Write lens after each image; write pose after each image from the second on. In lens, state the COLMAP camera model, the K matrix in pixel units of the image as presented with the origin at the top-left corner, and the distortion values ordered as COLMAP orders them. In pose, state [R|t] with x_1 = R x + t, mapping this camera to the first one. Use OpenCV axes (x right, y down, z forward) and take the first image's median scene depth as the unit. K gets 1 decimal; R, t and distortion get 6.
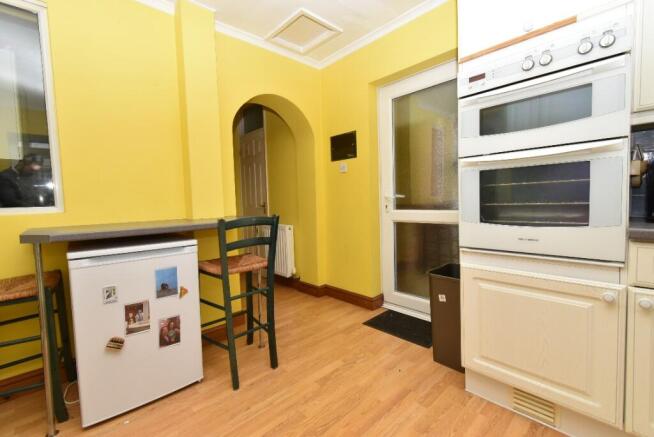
lens RADIAL K [[288.0, 0, 328.7], [0, 288.0, 213.7], [0, 0, 1]] dist [0.000182, -0.000273]
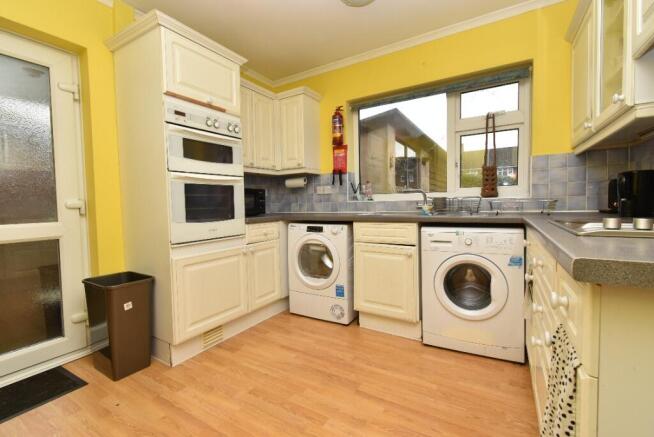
lens RADIAL K [[288.0, 0, 328.7], [0, 288.0, 213.7], [0, 0, 1]] dist [0.000182, -0.000273]
pose [[-0.276912, -0.001829, 0.960894, -1.000966], [0.078302, 0.996629, 0.024462, 0.009924], [-0.957700, 0.082014, -0.275836, 0.789692]]
